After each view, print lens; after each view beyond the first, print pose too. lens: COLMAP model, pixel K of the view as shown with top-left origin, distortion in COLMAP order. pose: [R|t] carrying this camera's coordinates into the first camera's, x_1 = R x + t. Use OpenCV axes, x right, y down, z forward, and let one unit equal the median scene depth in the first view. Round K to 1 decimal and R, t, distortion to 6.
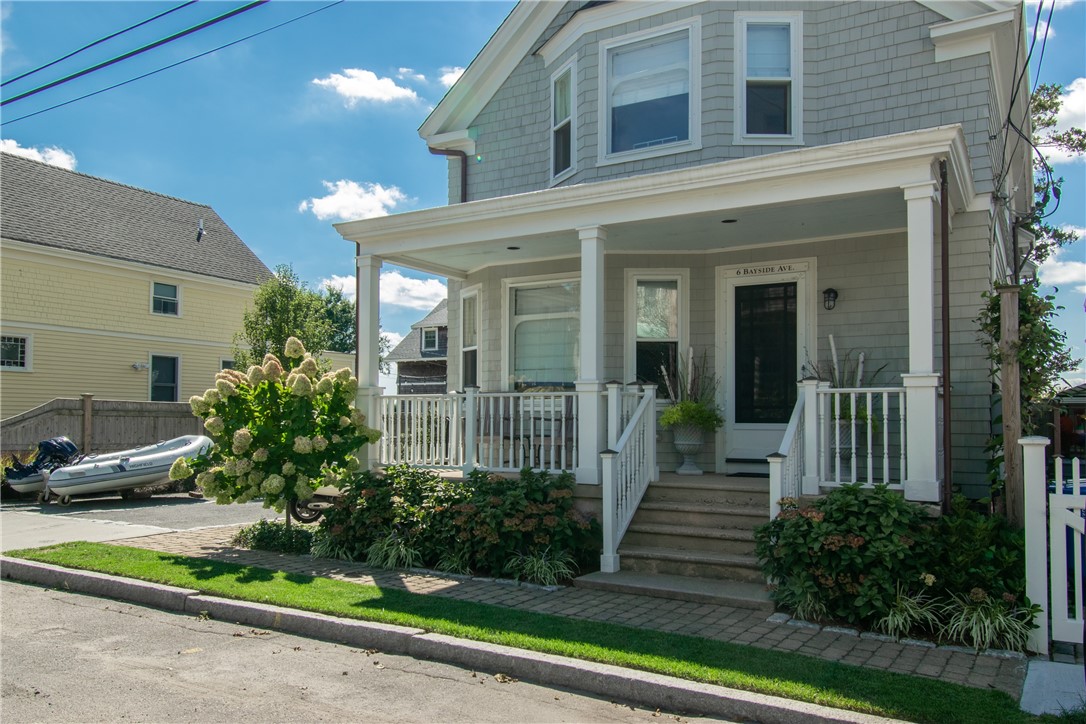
lens RADIAL K [[815.8, 0, 542.2], [0, 815.8, 415.5], [0, 0, 1]] dist [0.038959, 0.000903]
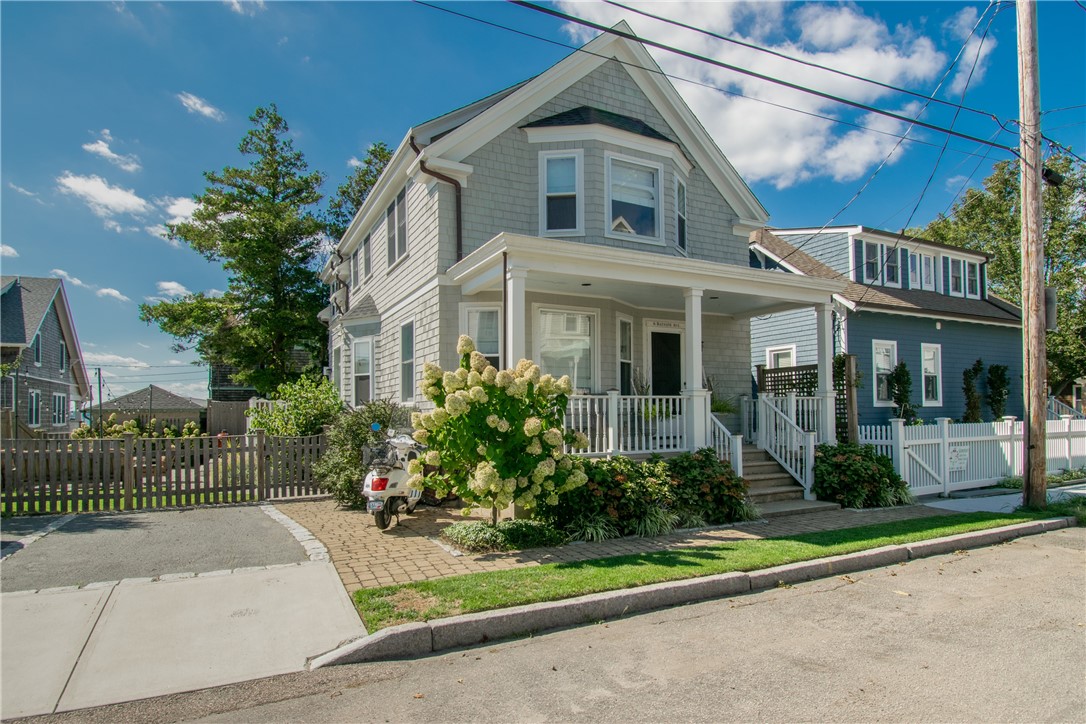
lens RADIAL K [[597.4, 0, 539.6], [0, 597.4, 402.2], [0, 0, 1]] dist [-0.002865, -0.001435]
pose [[0.530097, 0.006781, 0.847910, -0.903365], [0.014258, 0.999755, -0.016910, -0.002660], [-0.847817, 0.021054, 0.529870, 0.582397]]
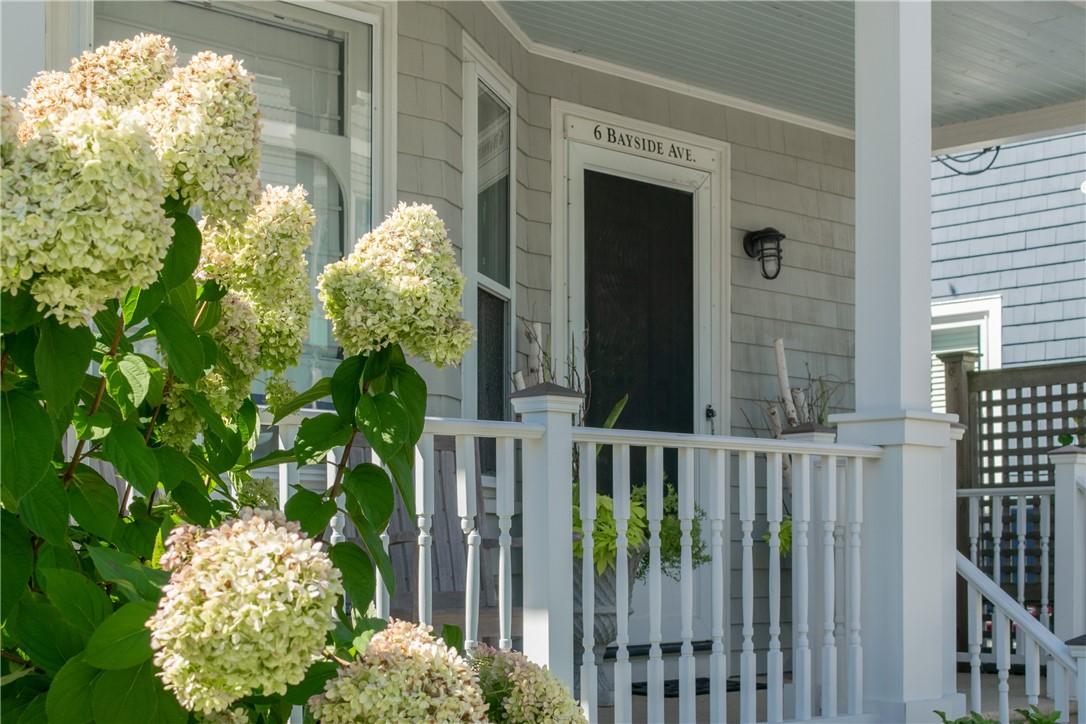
lens RADIAL K [[1773.5, 0, 543.0], [0, 1773.5, 362.0], [0, 0, 1]] dist [-0.015665, -0.054397]
pose [[0.229941, 0.102646, 0.967776, -0.515634], [0.006219, 0.994247, -0.106931, 0.007451], [-0.973185, 0.030607, 0.227979, 0.870622]]
